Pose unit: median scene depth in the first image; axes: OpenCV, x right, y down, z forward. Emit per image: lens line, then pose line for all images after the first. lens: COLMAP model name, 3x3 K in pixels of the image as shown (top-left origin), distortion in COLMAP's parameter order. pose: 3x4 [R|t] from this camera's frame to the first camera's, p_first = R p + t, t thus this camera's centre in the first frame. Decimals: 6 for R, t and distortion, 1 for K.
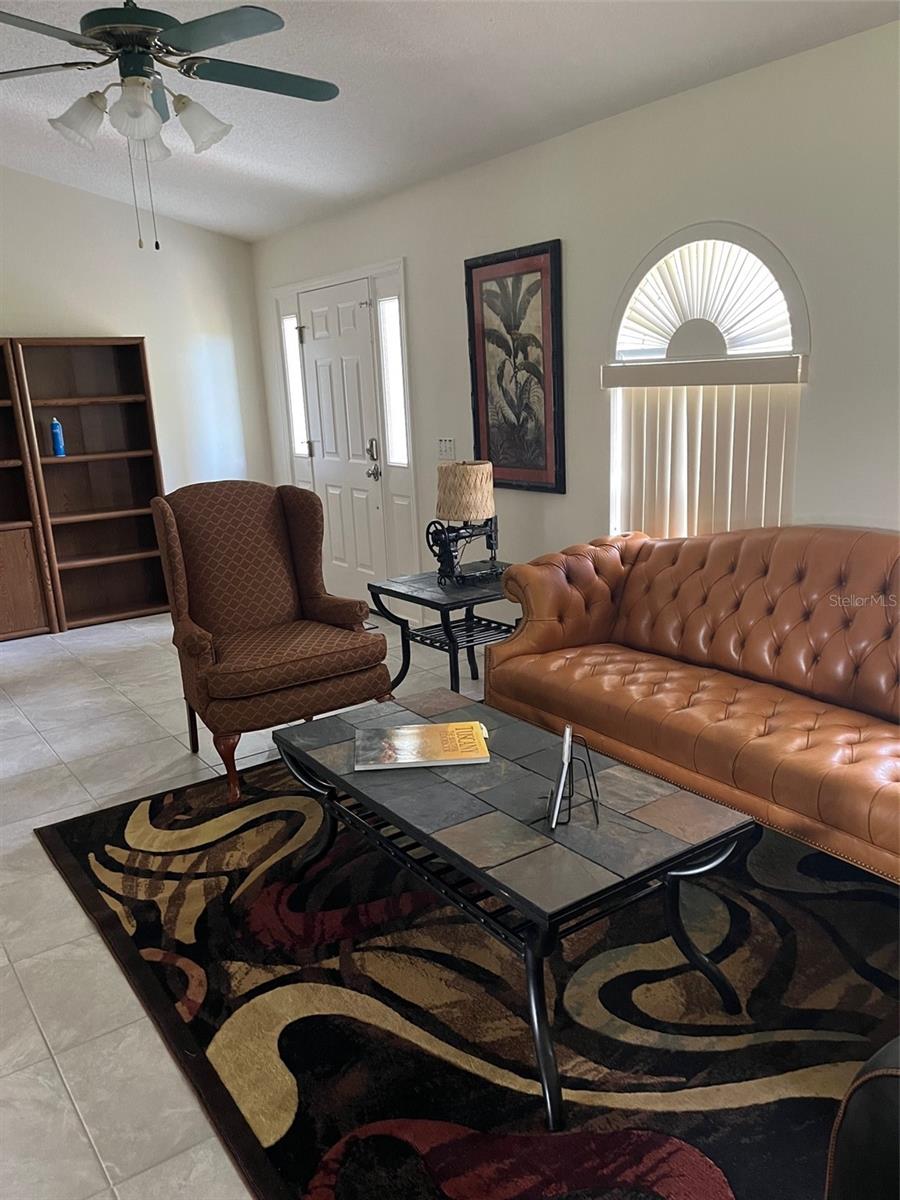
lens RADIAL K [[905.0, 0, 449.6], [0, 905.0, 600.6], [0, 0, 1]] dist [0.069002, -0.089827]
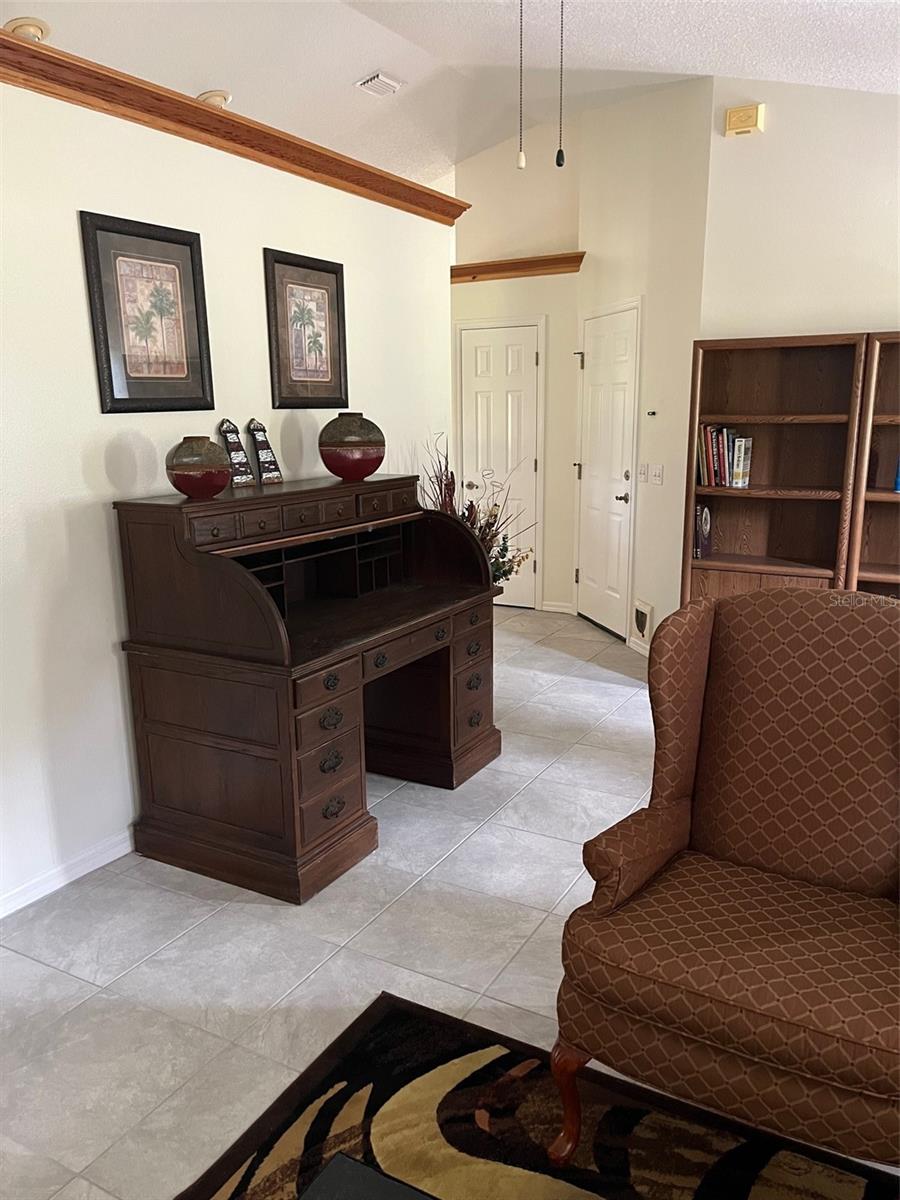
lens RADIAL K [[905.0, 0, 450.1], [0, 905.0, 604.1], [0, 0, 1]] dist [0.069002, -0.089827]
pose [[0.428804, 0.232090, -0.873076, 0.124886], [-0.222932, 0.963733, 0.146698, -0.146034], [0.875459, 0.131732, 0.464993, 0.519944]]
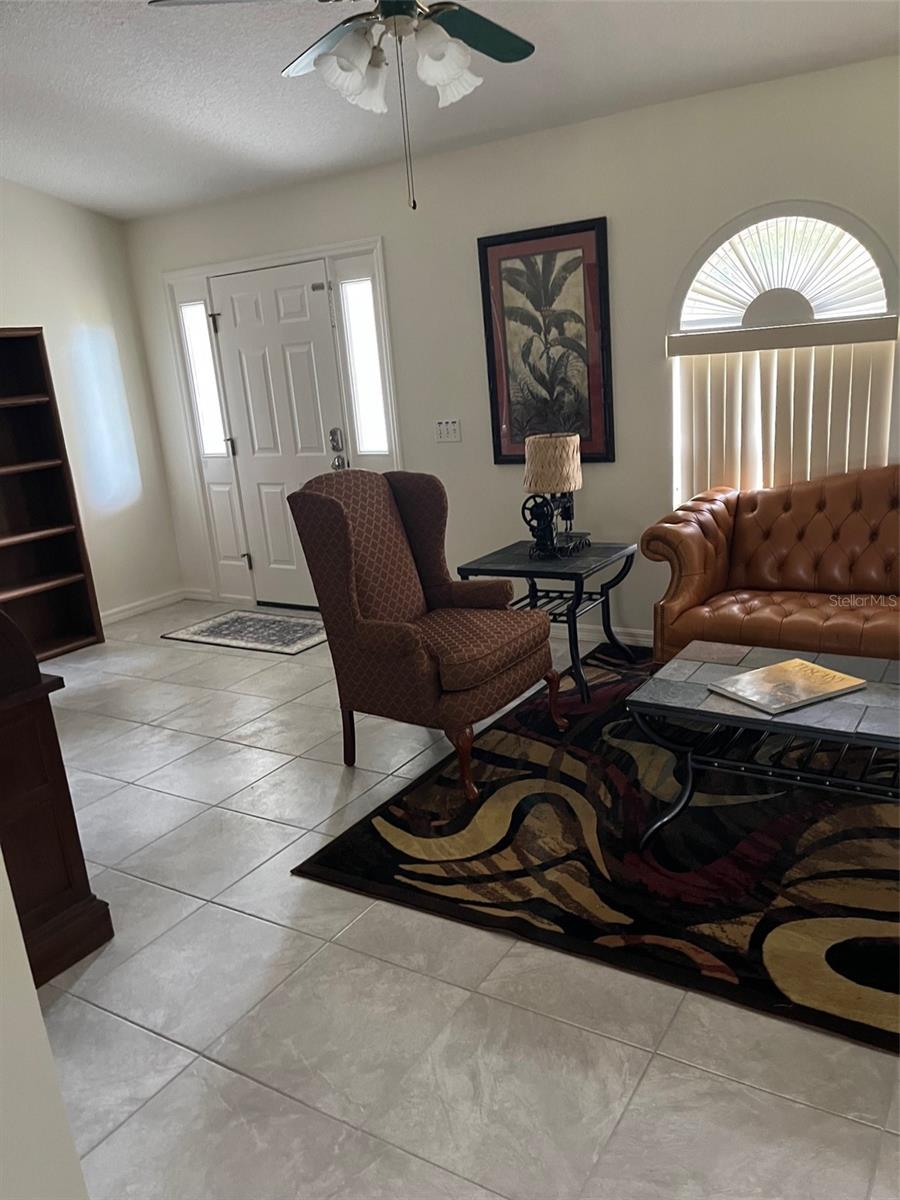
lens RADIAL K [[905.0, 0, 459.4], [0, 905.0, 600.6], [0, 0, 1]] dist [0.069002, -0.089827]
pose [[0.923912, -0.127018, 0.360907, -0.465465], [0.127874, 0.991555, 0.021614, -0.004396], [-0.360604, 0.026181, 0.932351, 0.095918]]
